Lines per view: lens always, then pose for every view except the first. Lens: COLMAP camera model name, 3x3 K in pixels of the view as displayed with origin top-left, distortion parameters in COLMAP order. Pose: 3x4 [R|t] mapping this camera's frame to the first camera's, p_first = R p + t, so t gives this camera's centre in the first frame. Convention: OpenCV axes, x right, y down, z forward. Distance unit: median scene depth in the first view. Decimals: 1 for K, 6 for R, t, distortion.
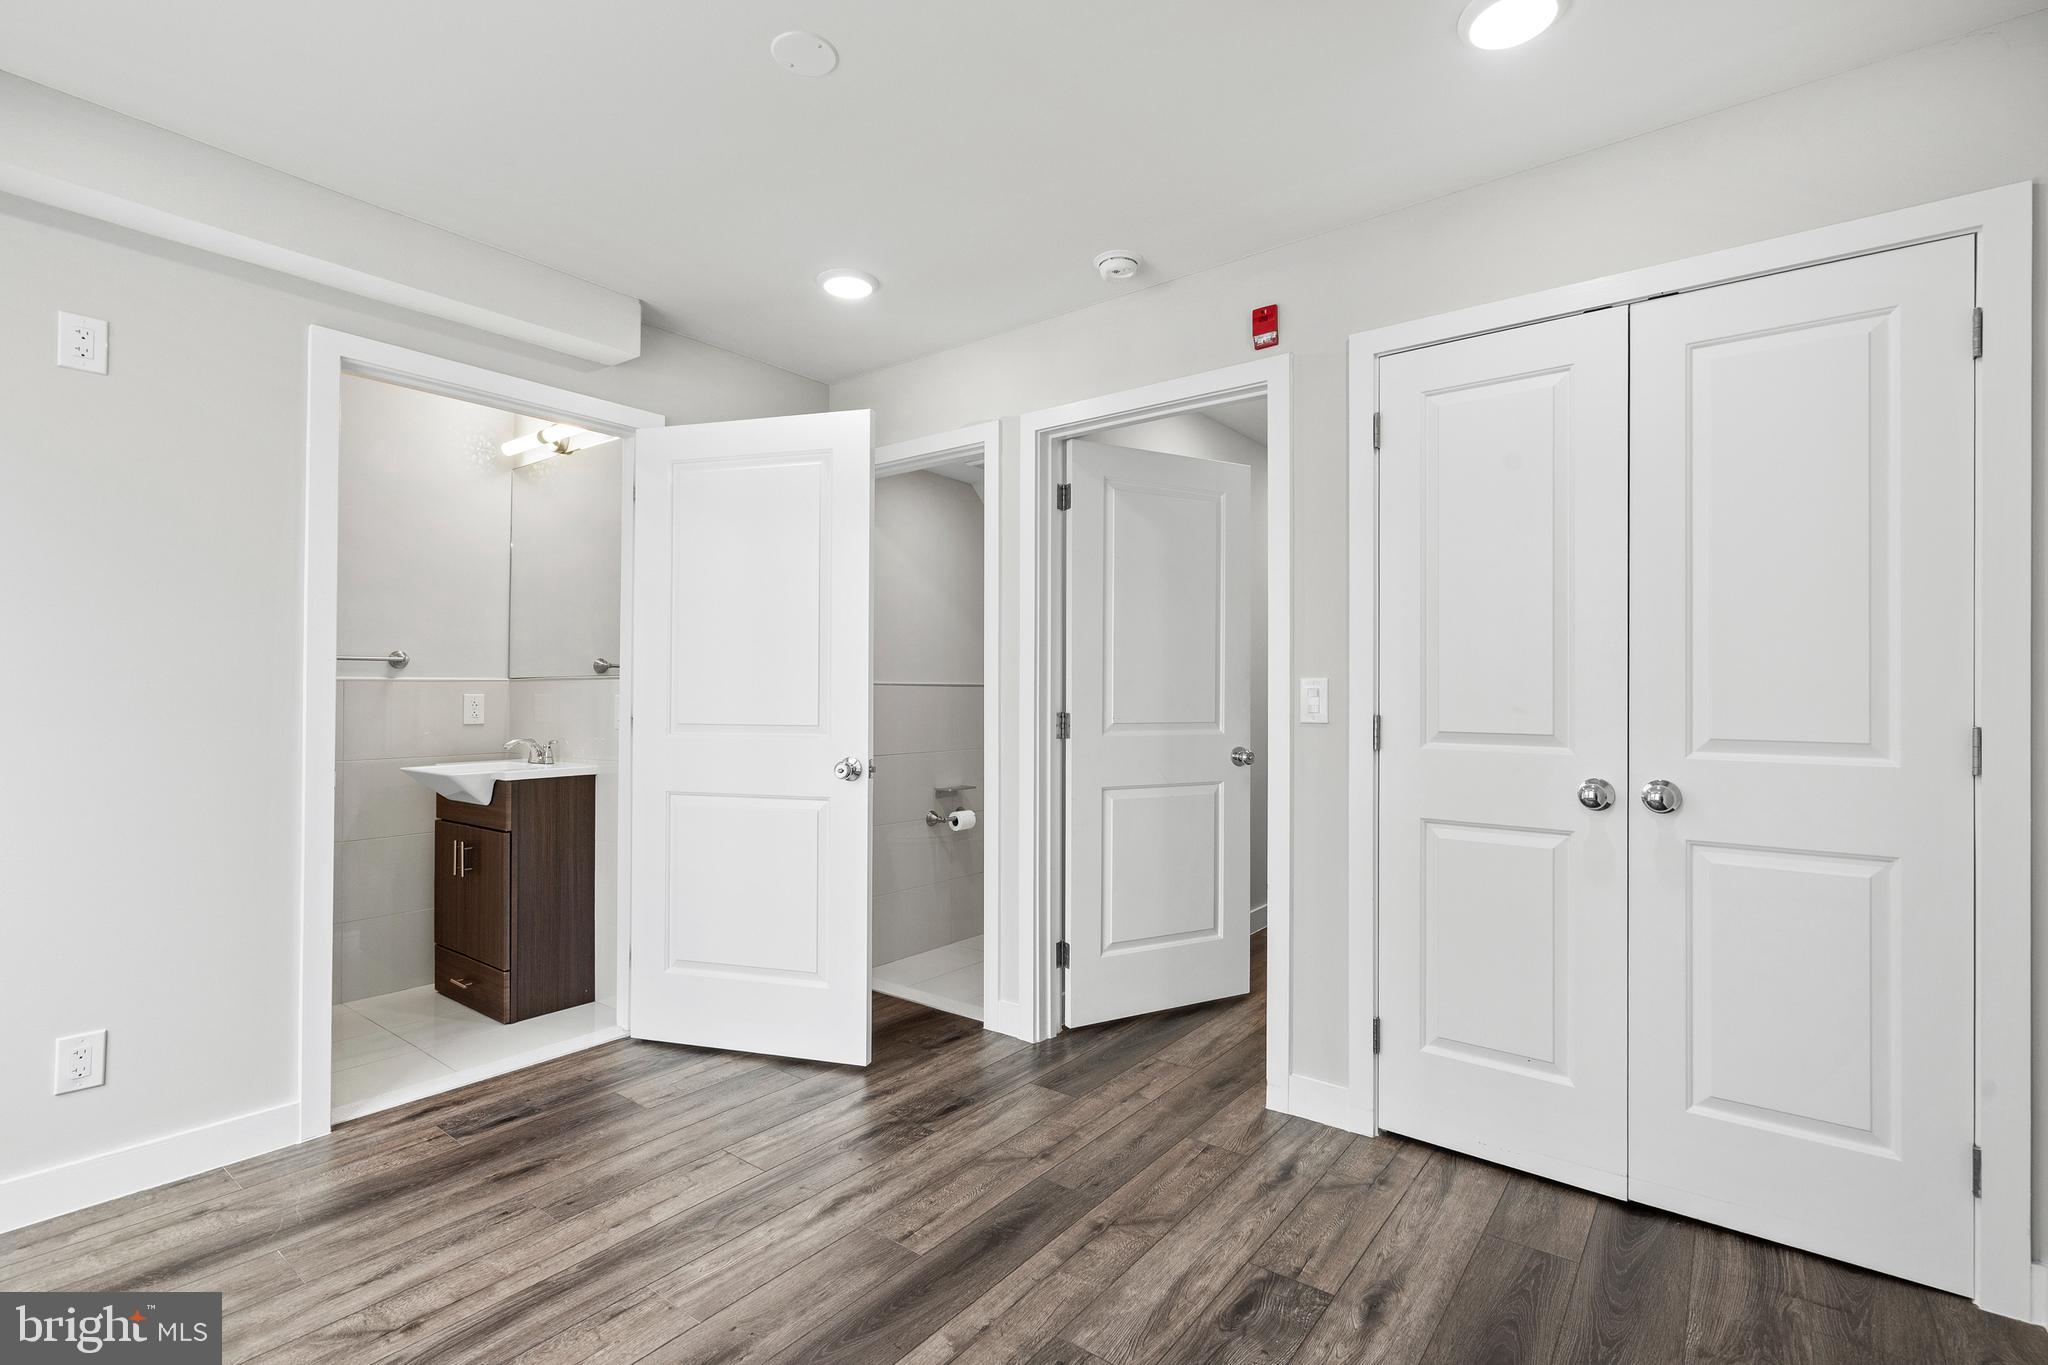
lens RADIAL K [[947.2, 0, 1021.3], [0, 947.2, 674.3], [0, 0, 1]] dist [0.000537, 0.000026]
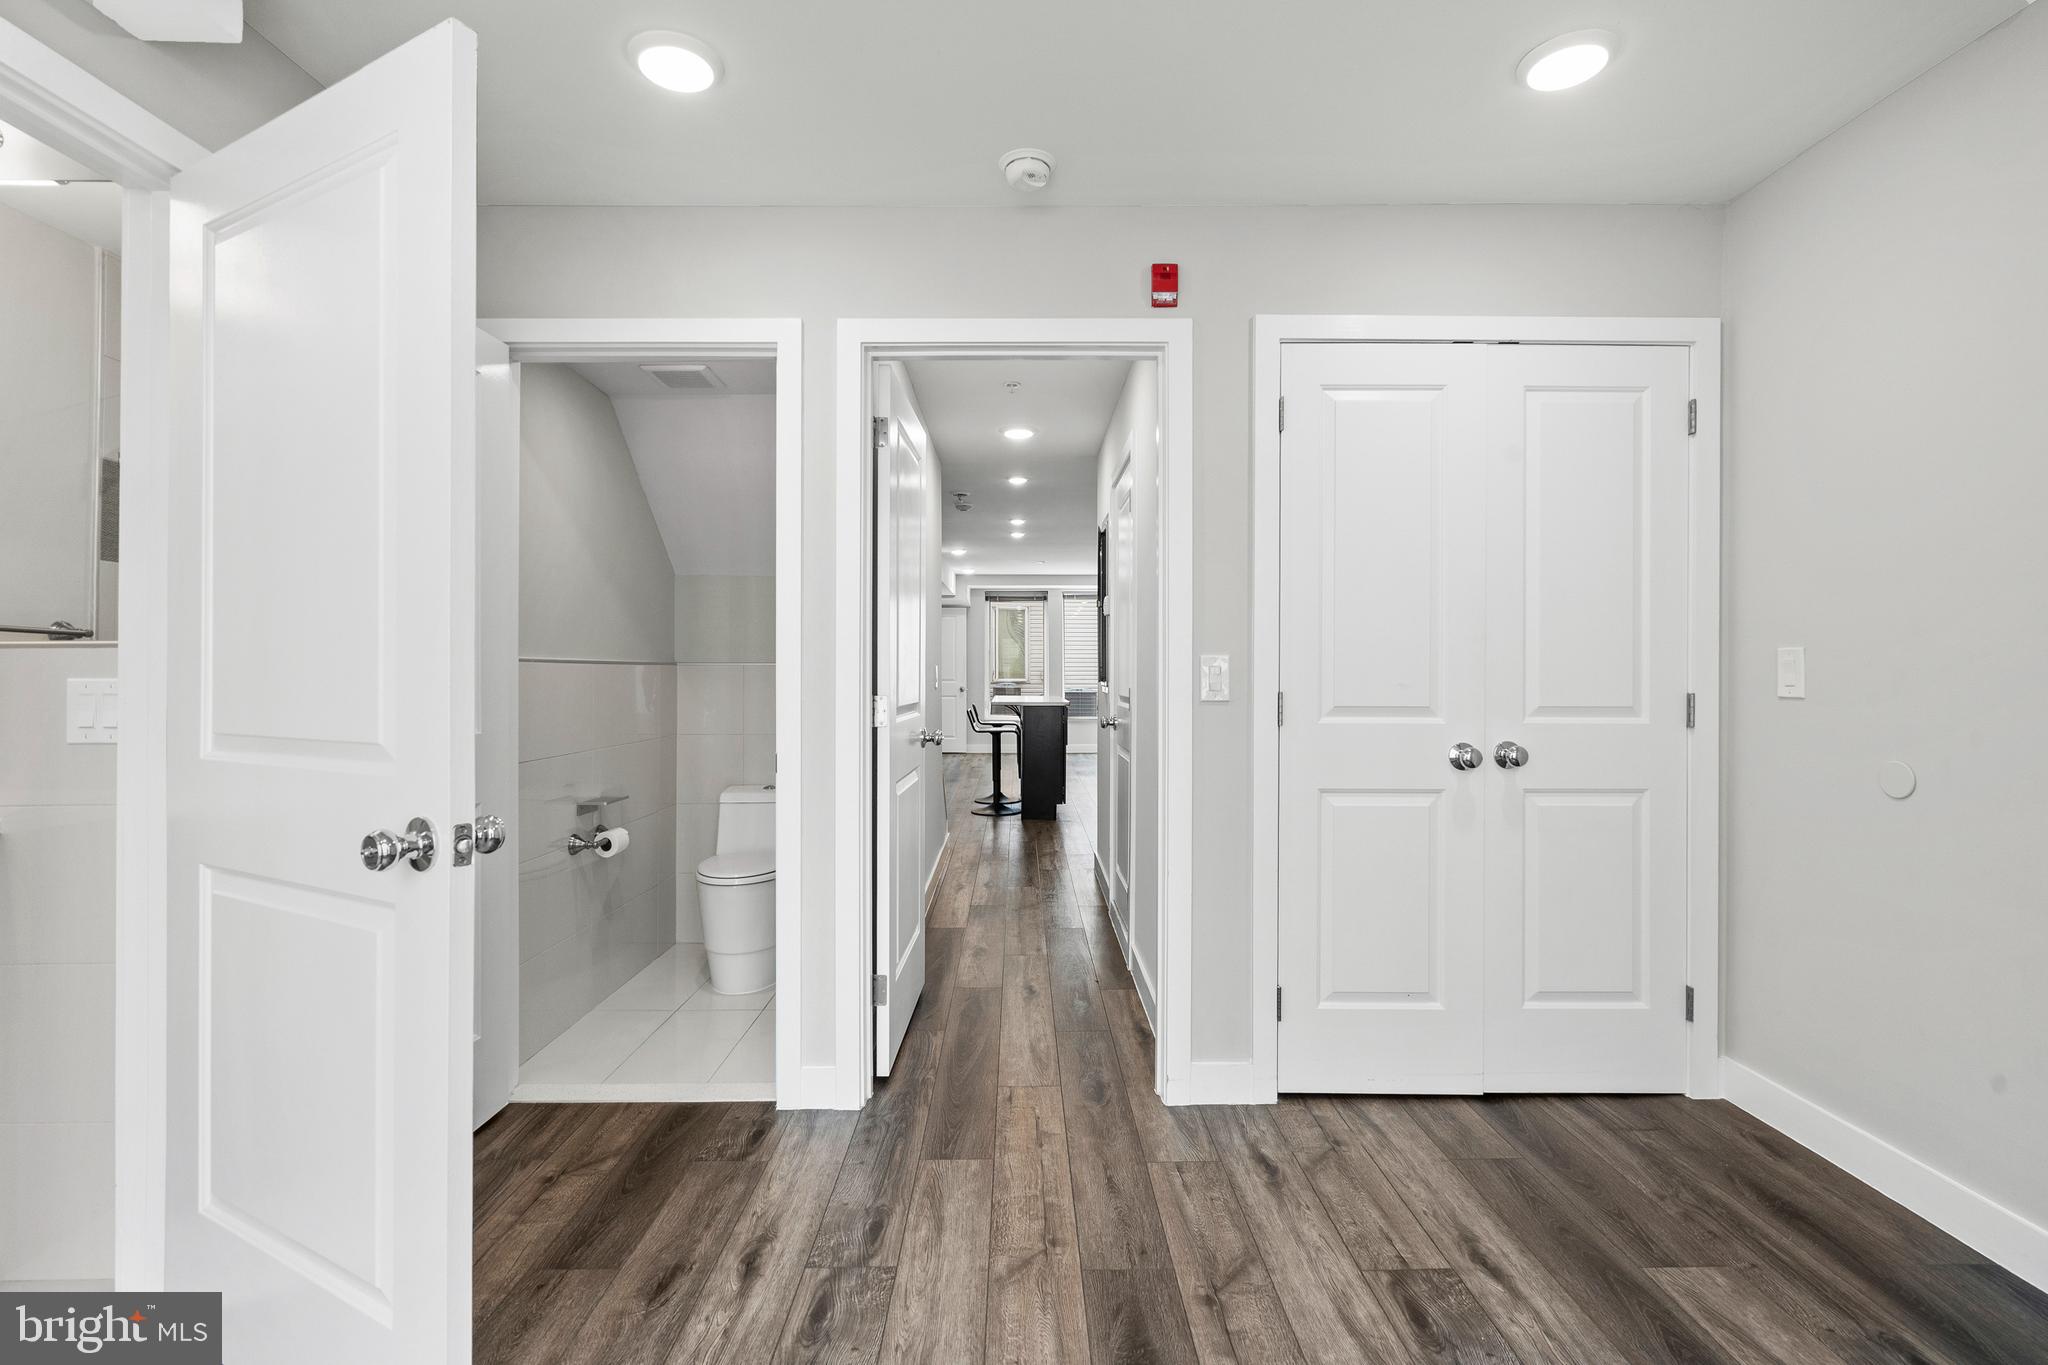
lens RADIAL K [[945.1, 0, 1019.4], [0, 945.1, 663.4], [0, 0, 1]] dist [-0.001561, 0.000160]
pose [[0.780399, 0.003314, 0.625273, -0.510179], [-0.009482, 0.999934, 0.006535, 0.008541], [-0.625210, -0.011029, 0.780379, 0.397684]]
